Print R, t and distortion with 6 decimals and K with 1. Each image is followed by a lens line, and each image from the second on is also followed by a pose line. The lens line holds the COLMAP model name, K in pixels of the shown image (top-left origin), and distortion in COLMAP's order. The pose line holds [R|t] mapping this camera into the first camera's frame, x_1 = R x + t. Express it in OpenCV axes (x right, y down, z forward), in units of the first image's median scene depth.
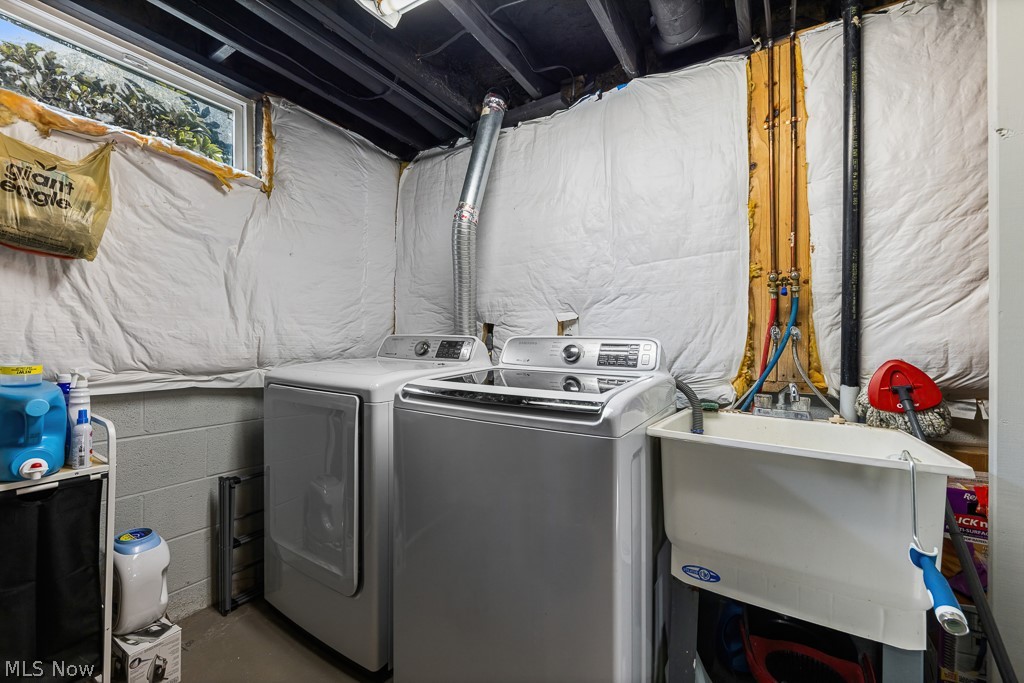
lens RADIAL K [[415.5, 0, 510.4], [0, 415.5, 347.5], [0, 0, 1]] dist [0.003246, -0.005467]
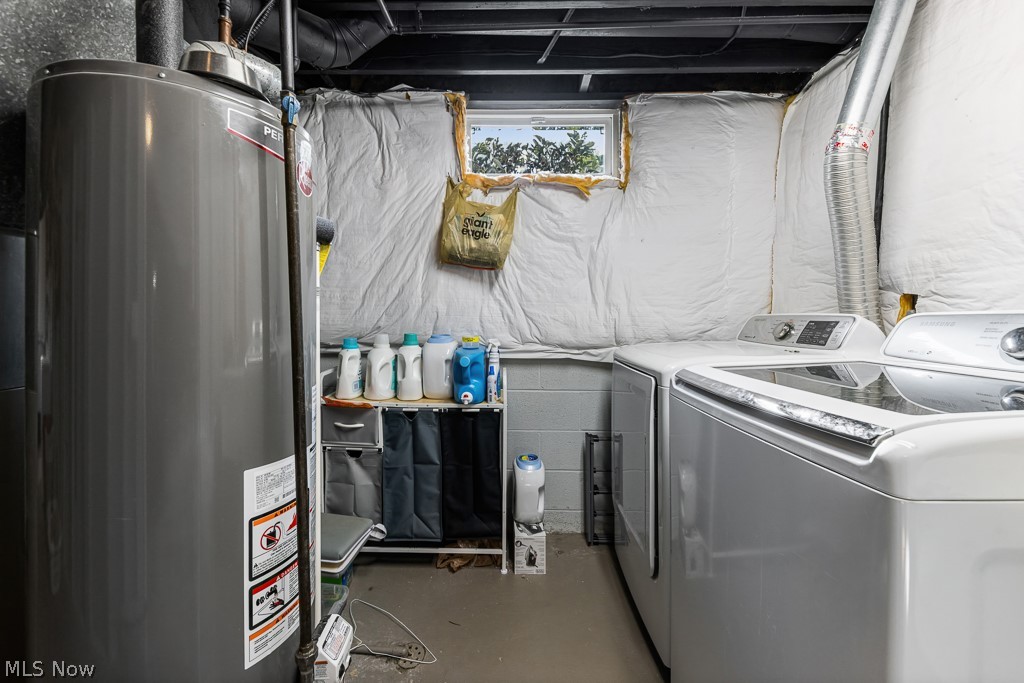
lens RADIAL K [[427.6, 0, 512.0], [0, 427.6, 341.5], [0, 0, 1]] dist [0.001389, -0.000241]
pose [[0.512244, 0.035593, -0.858102, 0.276152], [-0.011946, 0.999339, 0.034320, 0.000474], [0.858757, -0.007329, 0.512331, 0.168741]]
